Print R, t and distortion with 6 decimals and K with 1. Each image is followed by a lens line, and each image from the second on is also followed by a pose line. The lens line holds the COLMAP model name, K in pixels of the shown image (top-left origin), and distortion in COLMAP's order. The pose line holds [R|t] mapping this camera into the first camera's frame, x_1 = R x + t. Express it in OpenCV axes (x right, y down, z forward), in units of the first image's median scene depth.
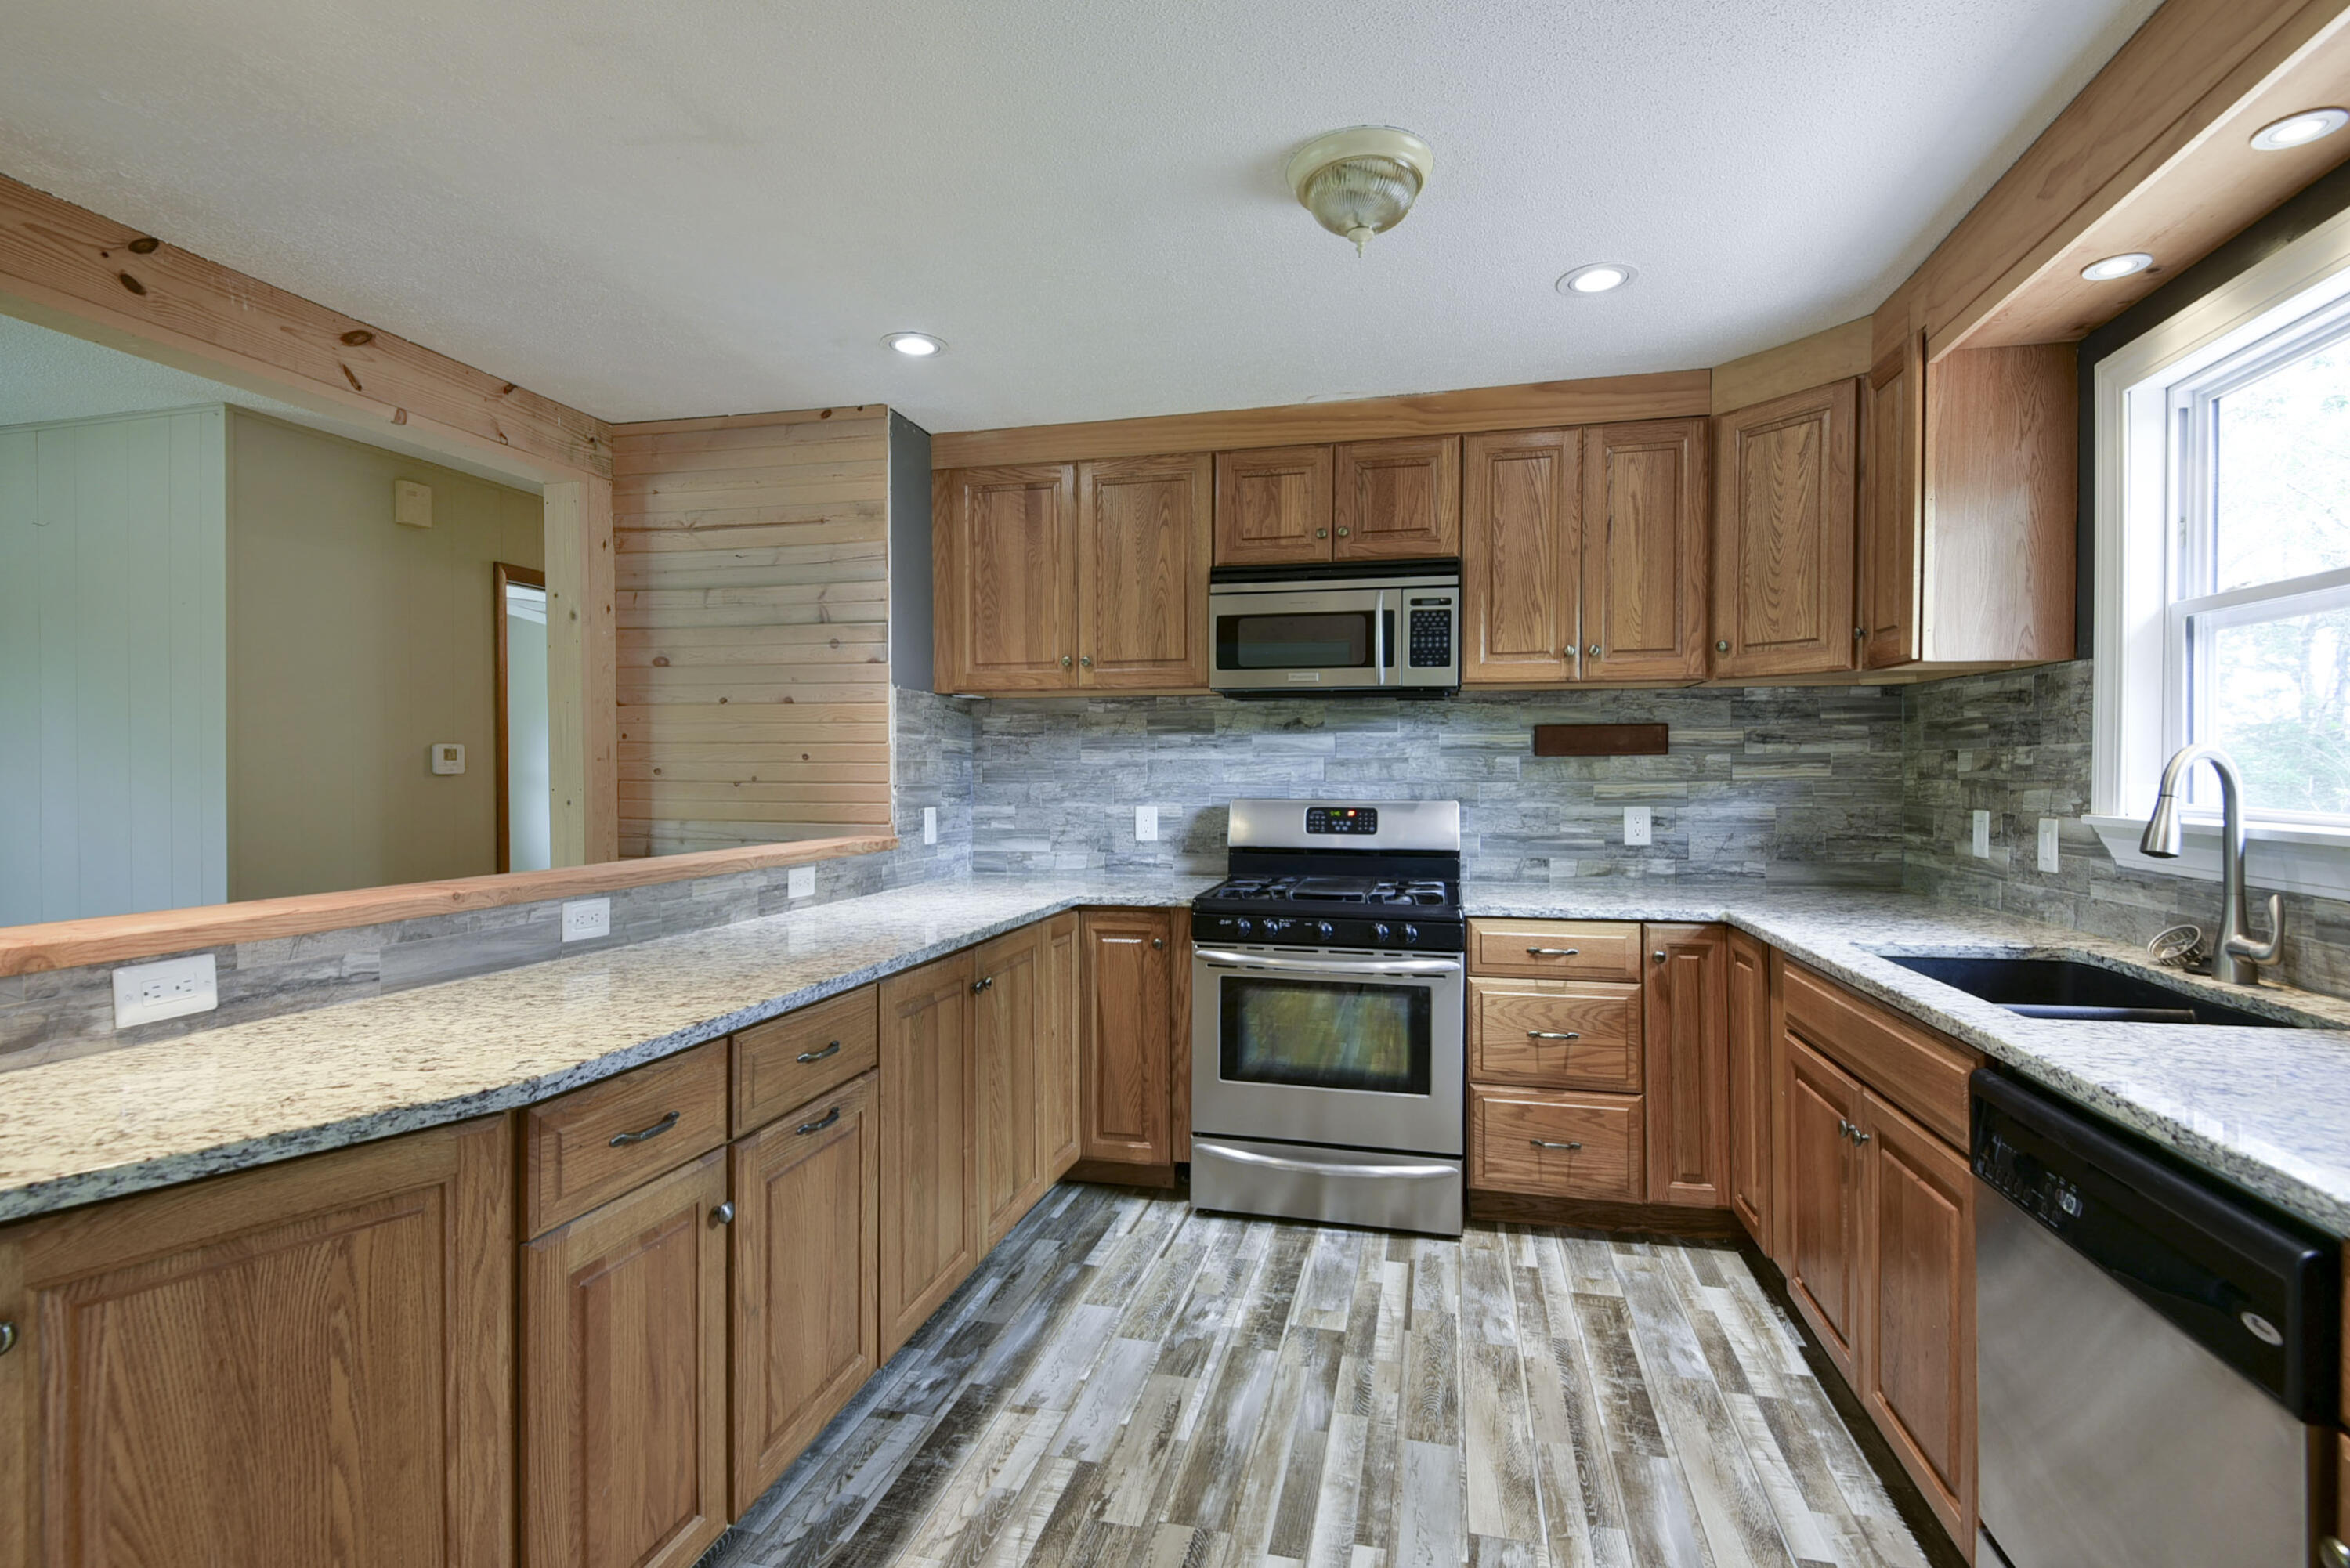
lens RADIAL K [[1078.5, 0, 1170.6], [0, 1078.5, 779.4], [0, 0, 1]] dist [0.039416, -0.034920]
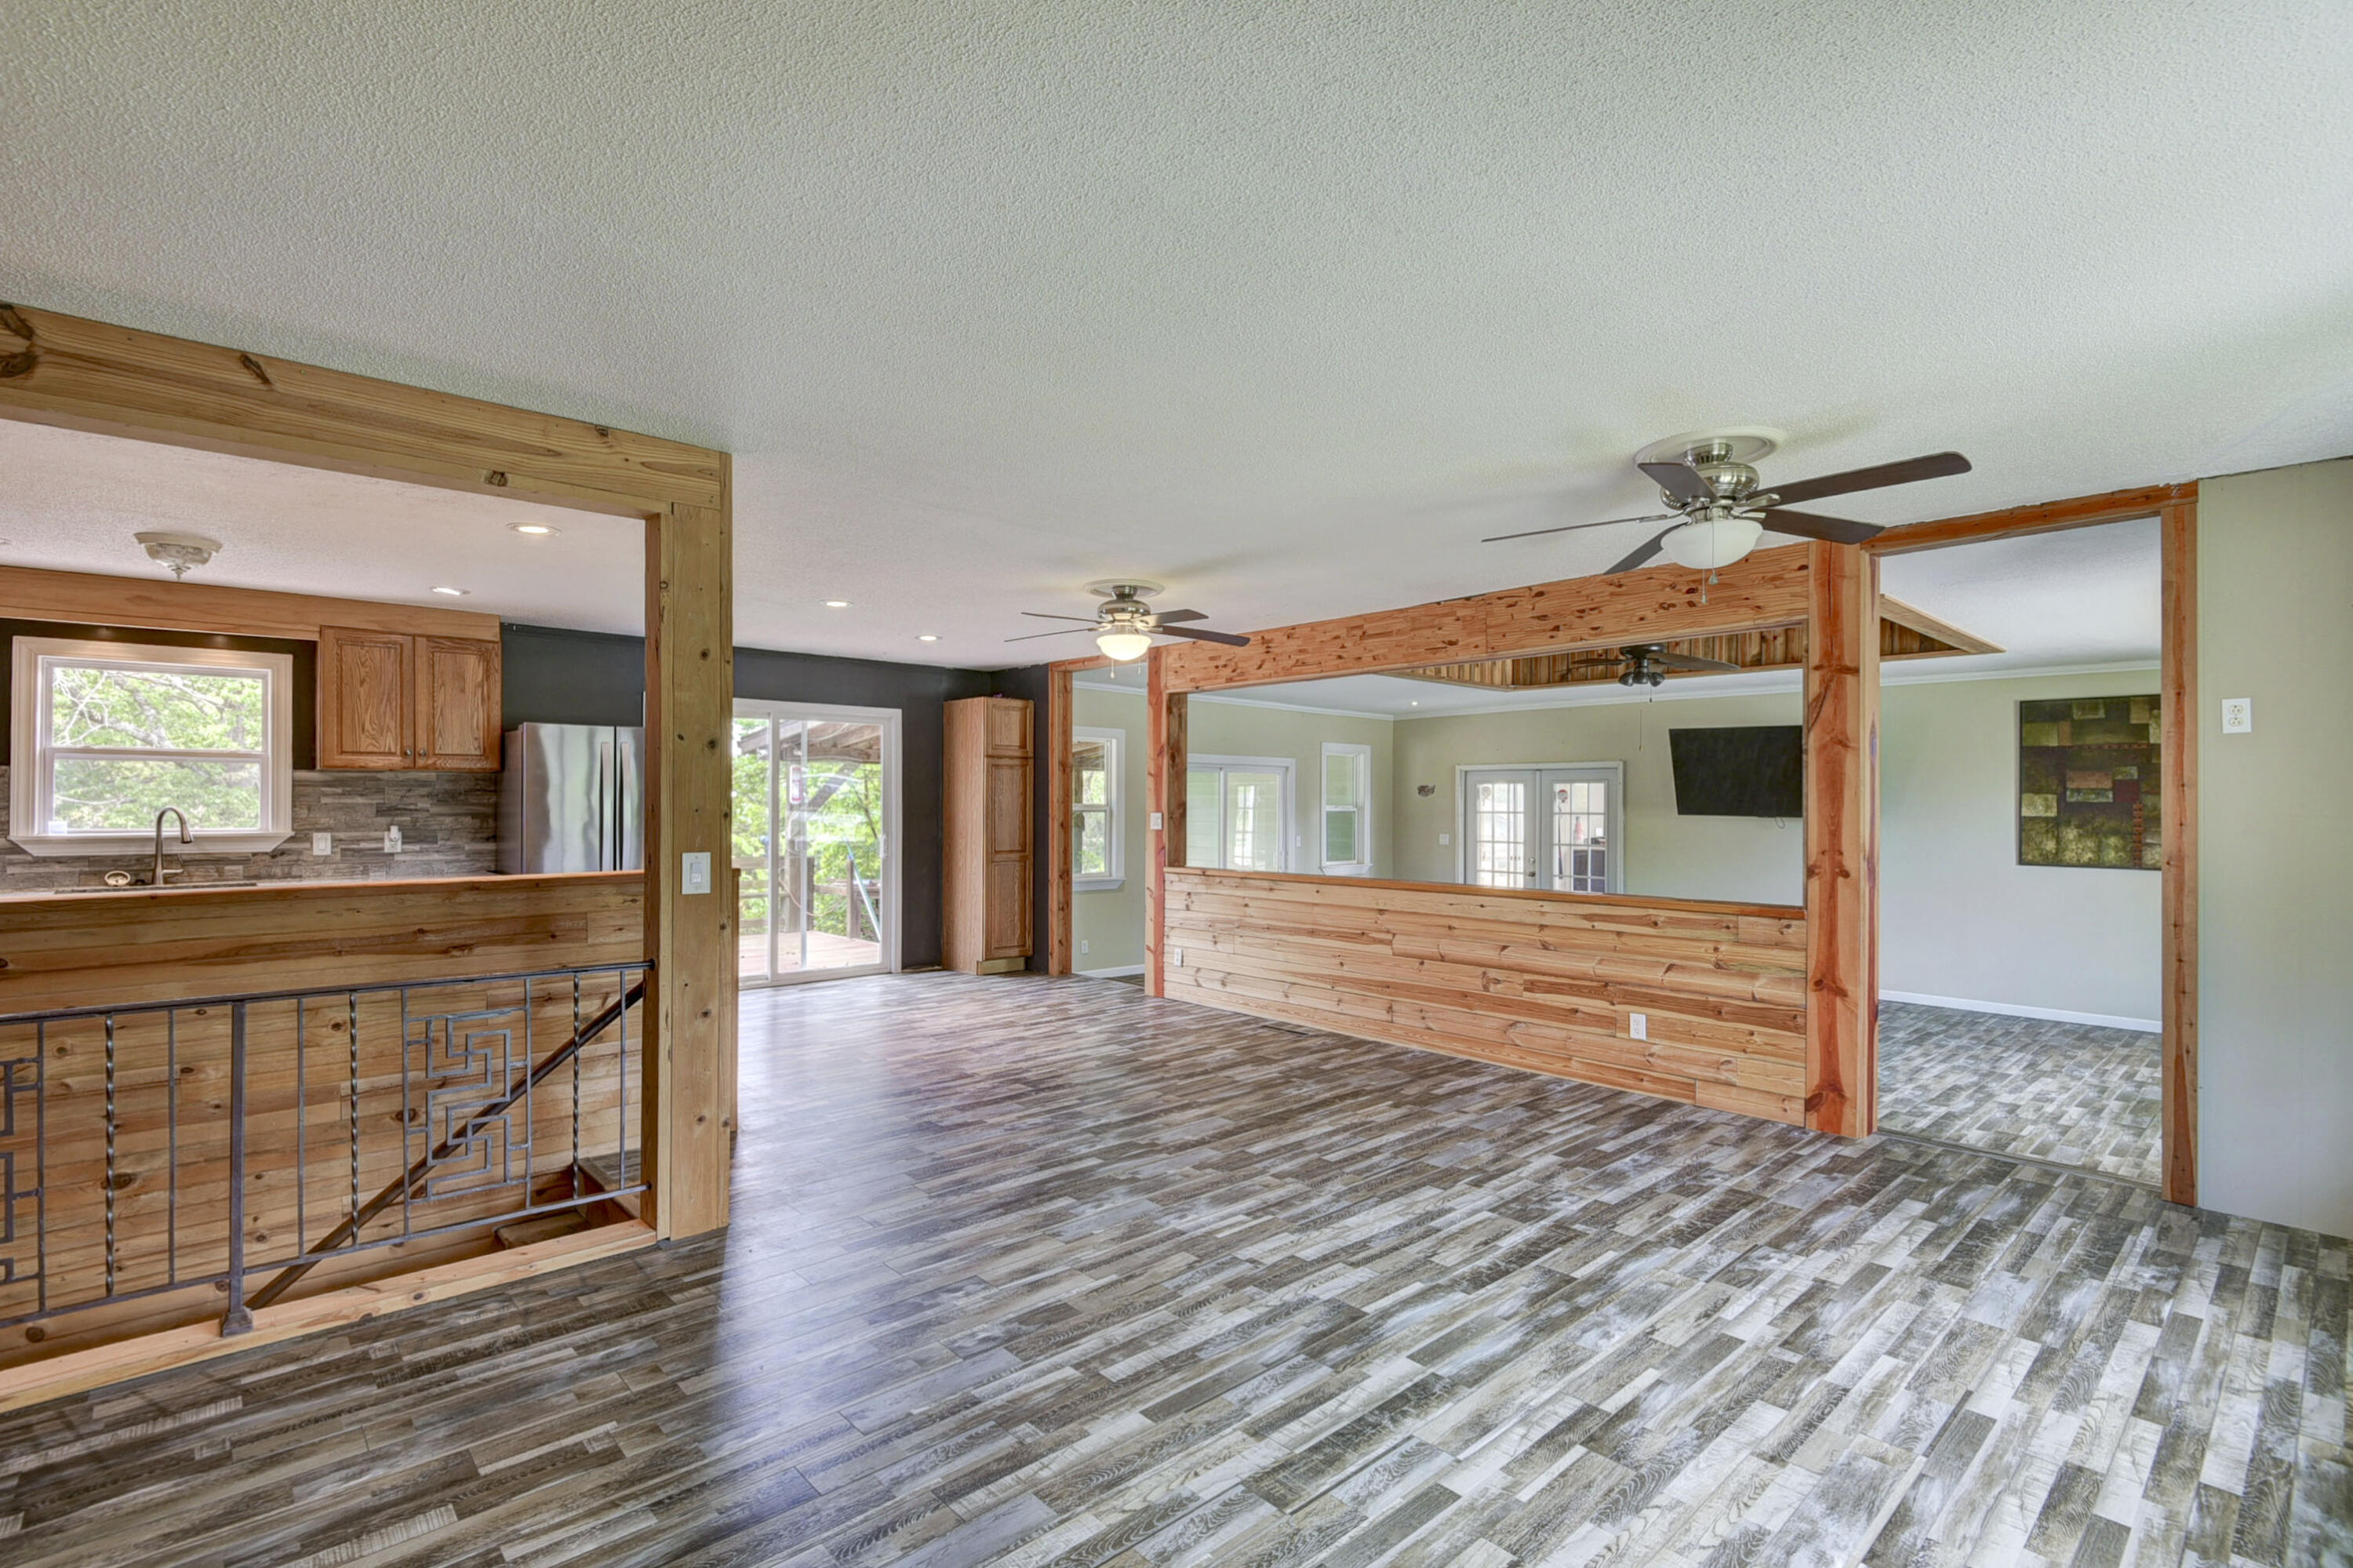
lens RADIAL K [[1096.3, 0, 1146.8], [0, 1096.3, 794.3], [0, 0, 1]] dist [0.021271, -0.019666]
pose [[-0.820002, 0.003622, 0.572349, -1.636751], [0.009001, 0.999938, 0.006569, -0.033348], [-0.572290, 0.010539, -0.819984, 1.052440]]
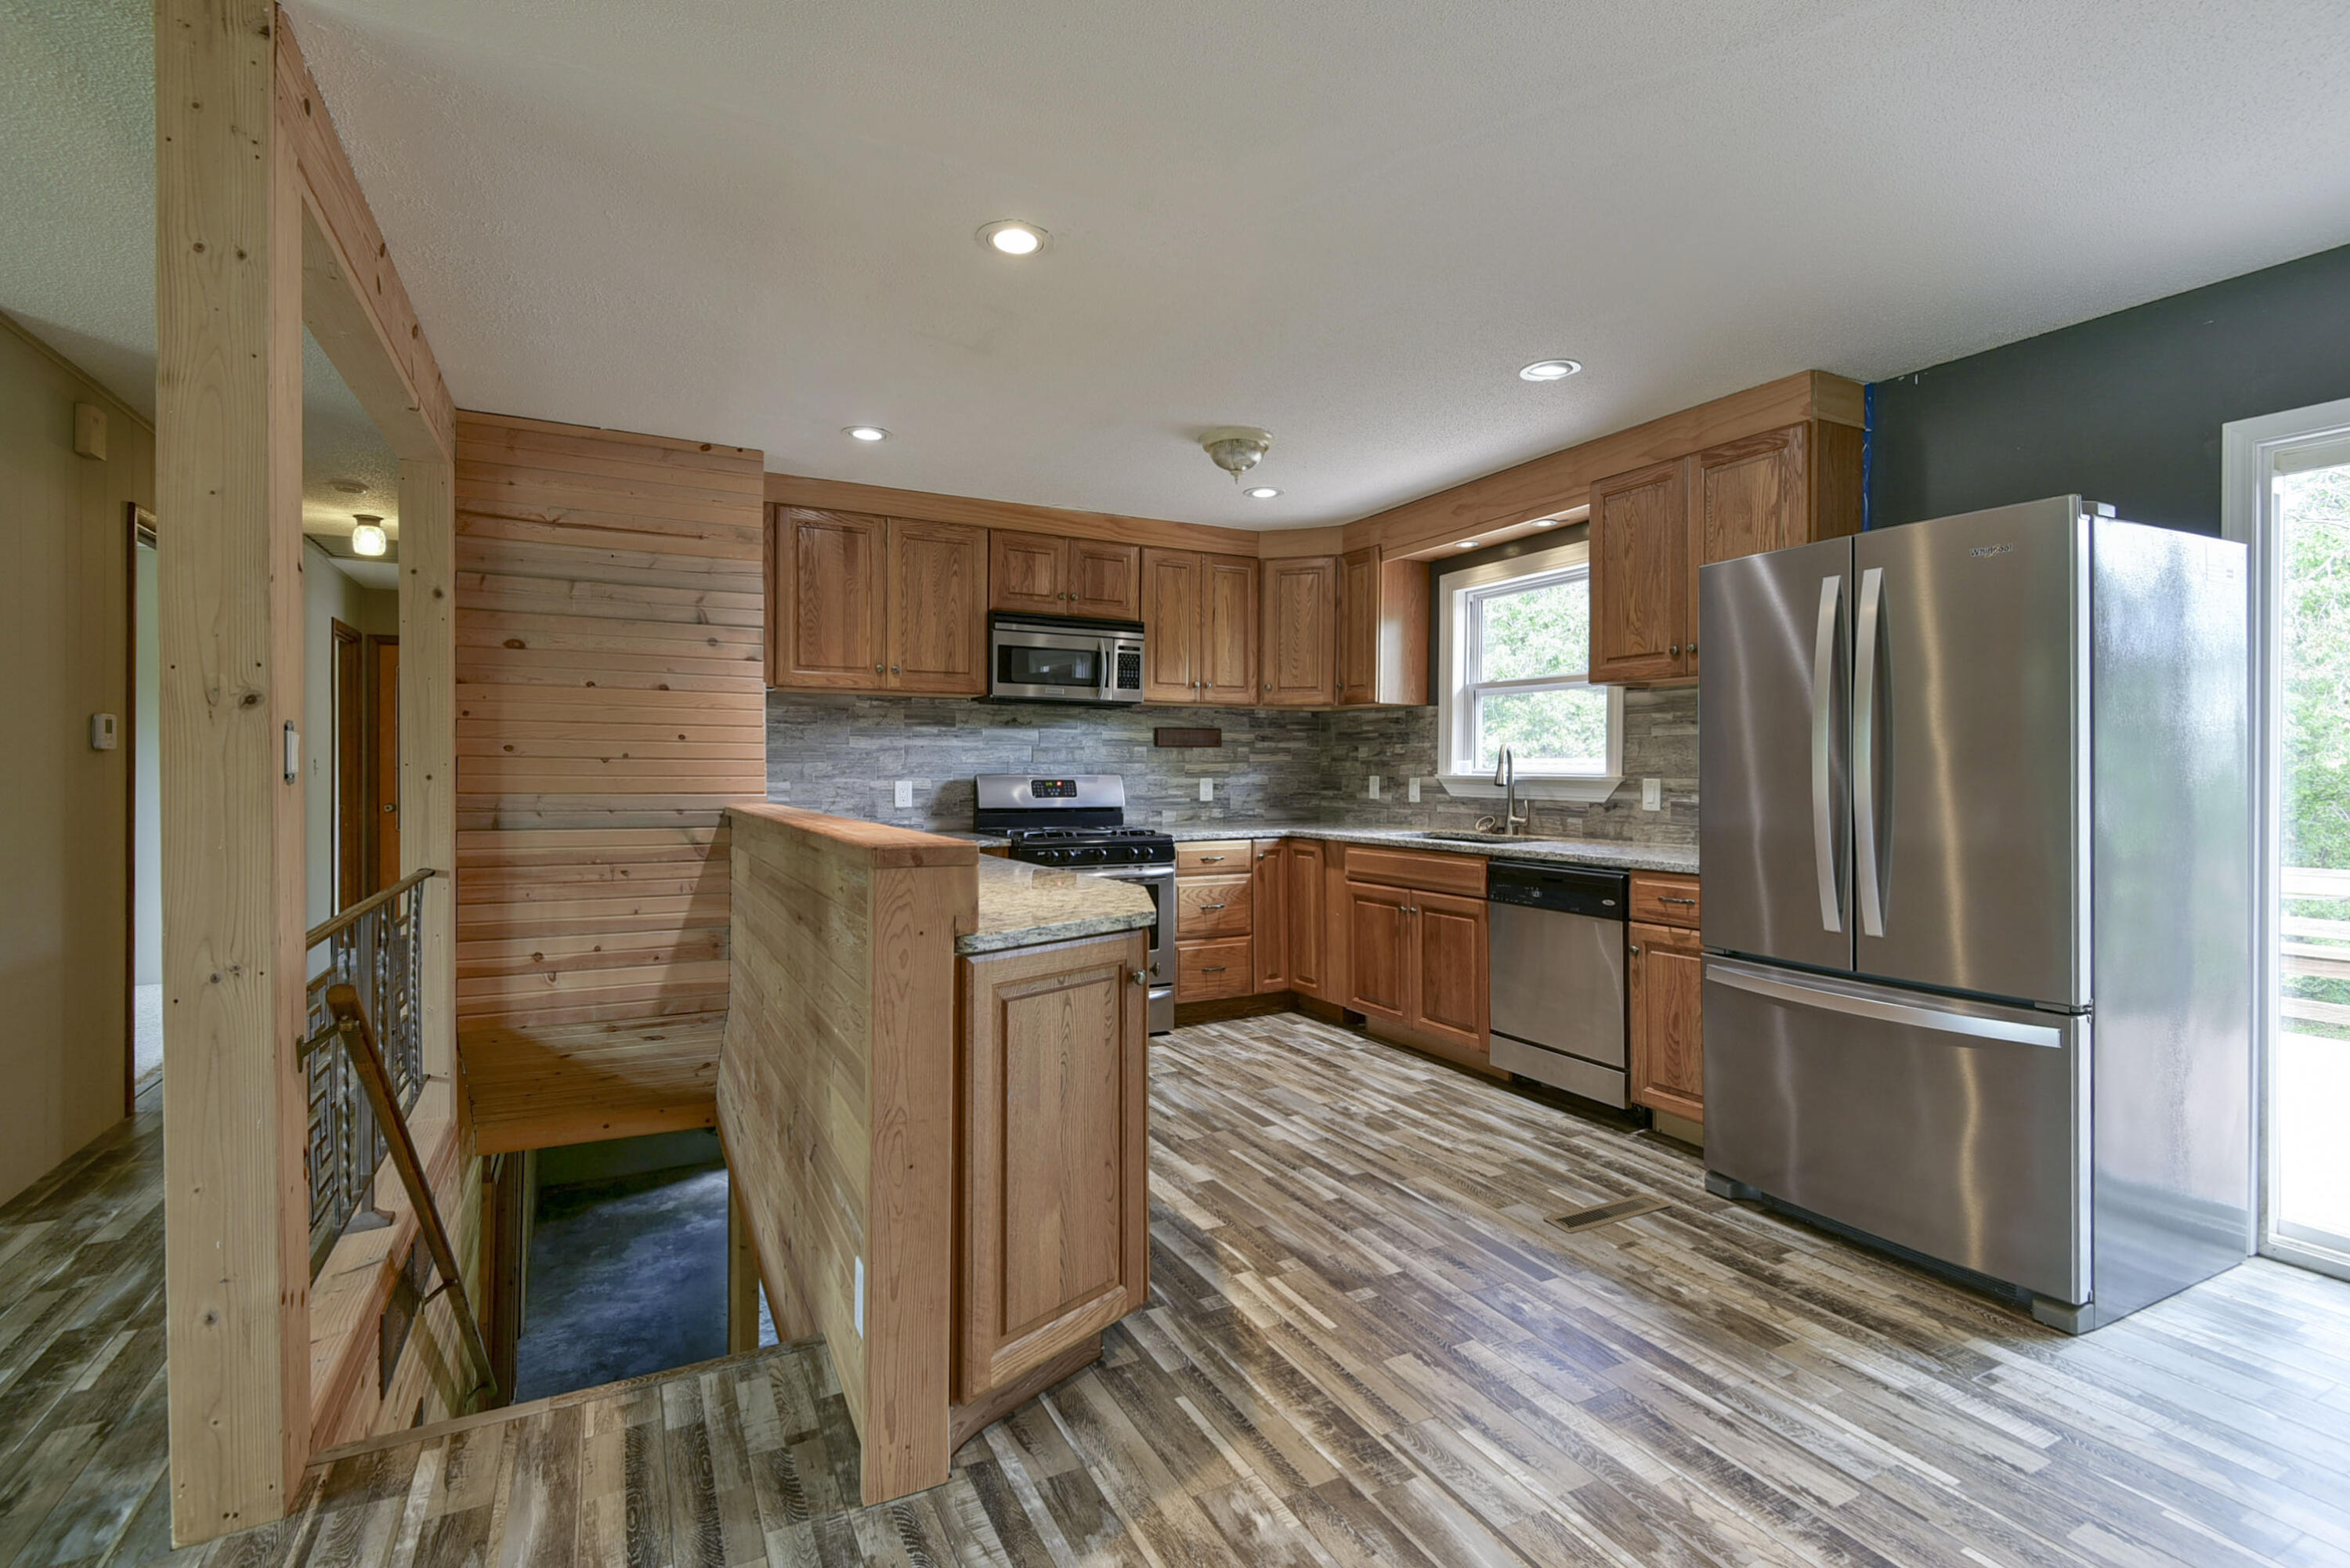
lens RADIAL K [[1068.6, 0, 1171.3], [0, 1068.6, 770.7], [0, 0, 1]] dist [0.024145, -0.018201]
pose [[0.754278, 0.001657, 0.656554, -0.715271], [0.004215, 0.999964, -0.007366, 0.026719], [-0.656542, 0.008323, 0.754243, -0.217022]]
